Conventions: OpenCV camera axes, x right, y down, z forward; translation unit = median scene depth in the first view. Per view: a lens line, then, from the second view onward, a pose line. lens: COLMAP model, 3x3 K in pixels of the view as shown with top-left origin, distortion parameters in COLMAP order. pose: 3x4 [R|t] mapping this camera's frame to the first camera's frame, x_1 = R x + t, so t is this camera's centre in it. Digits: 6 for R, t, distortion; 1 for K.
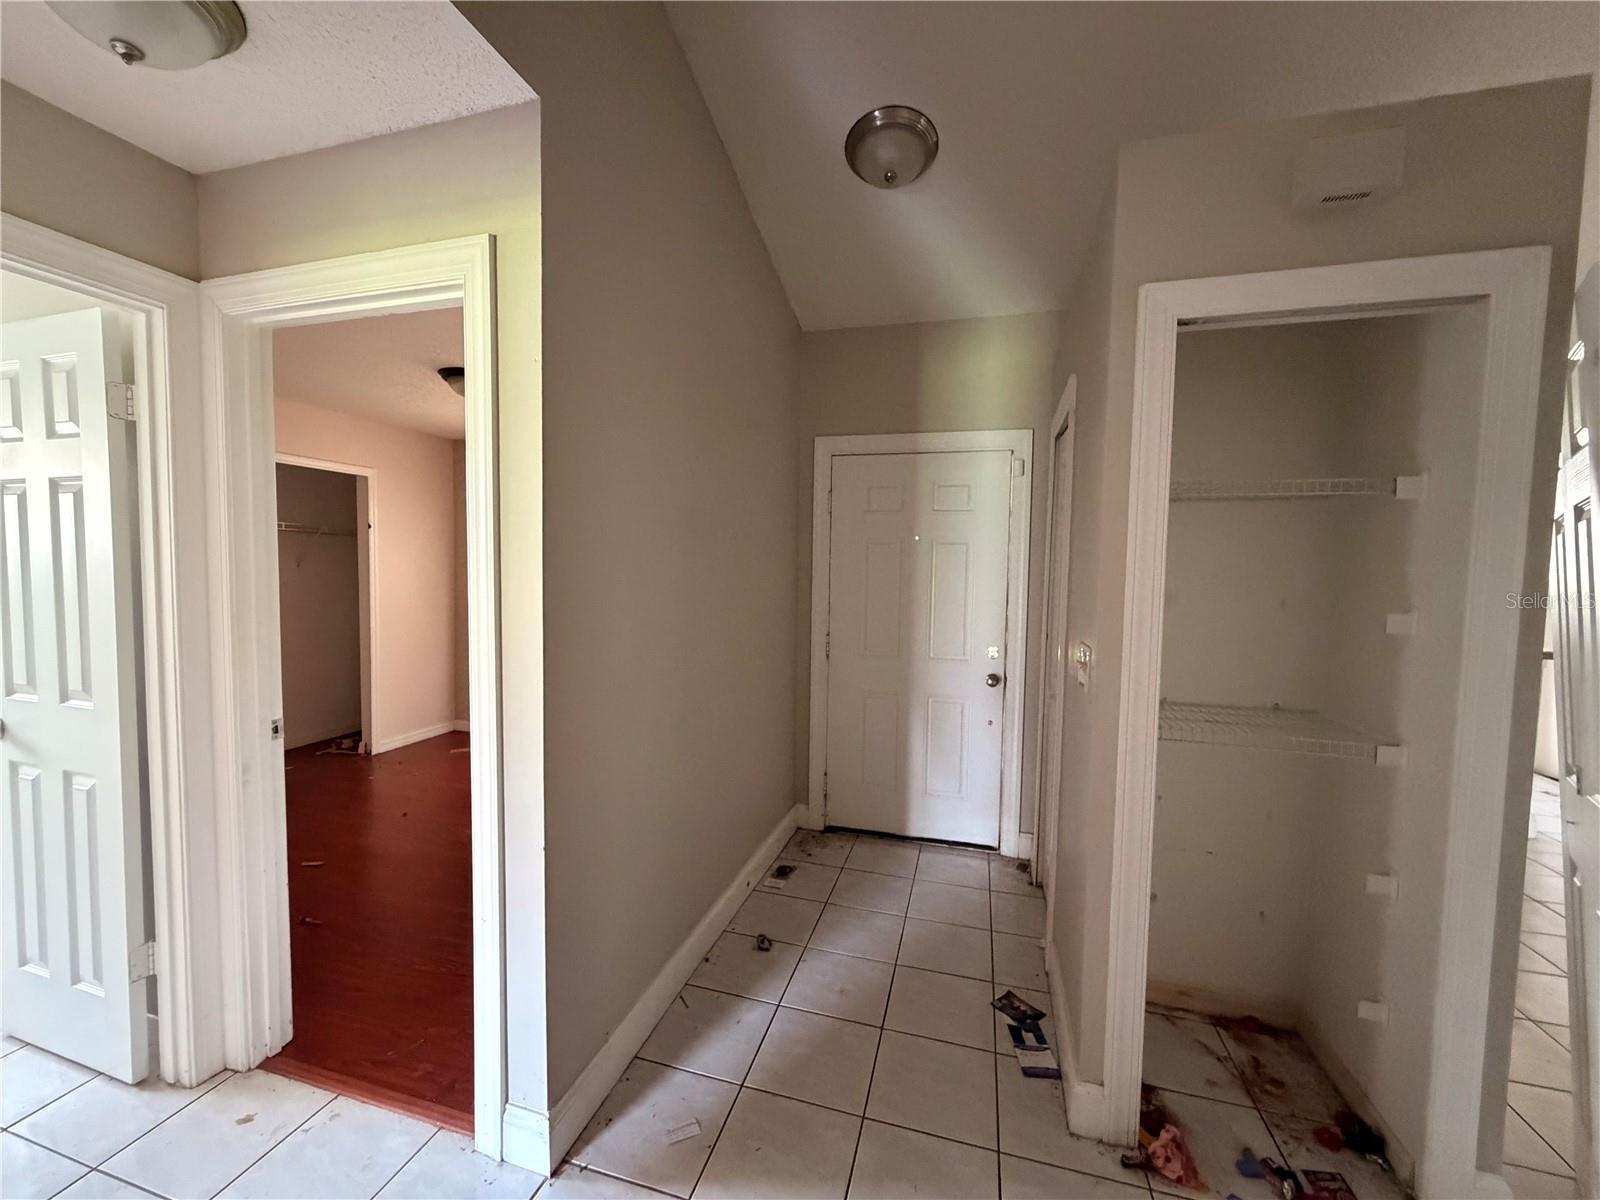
lens RADIAL K [[642.1, 0, 800.0], [0, 642.1, 600.0], [0, 0, 1]] dist [-0.000679, -0.000190]
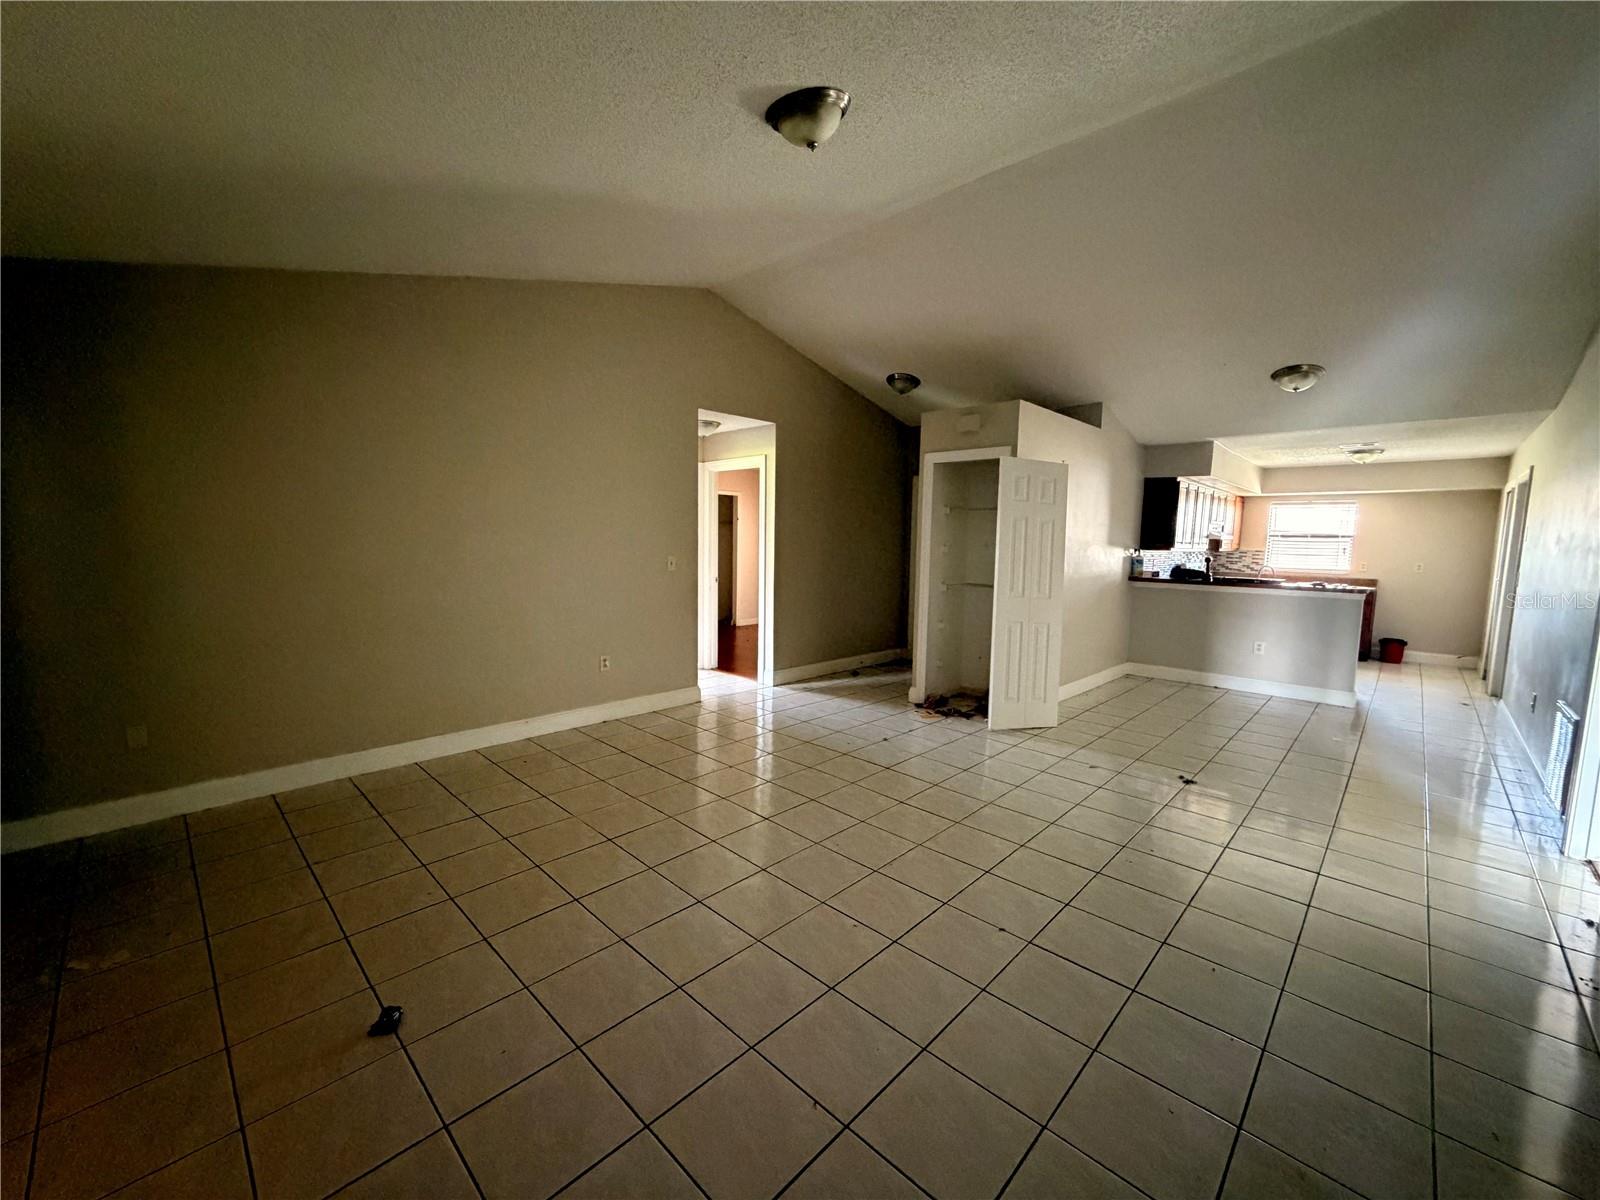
lens RADIAL K [[642.1, 0, 800.0], [0, 642.1, 600.0], [0, 0, 1]] dist [-0.000679, -0.000190]
pose [[0.883047, 0.044853, -0.467137, 1.362254], [-0.027910, 0.998680, 0.043130, 0.148890], [0.468454, -0.025048, 0.883133, -2.076679]]
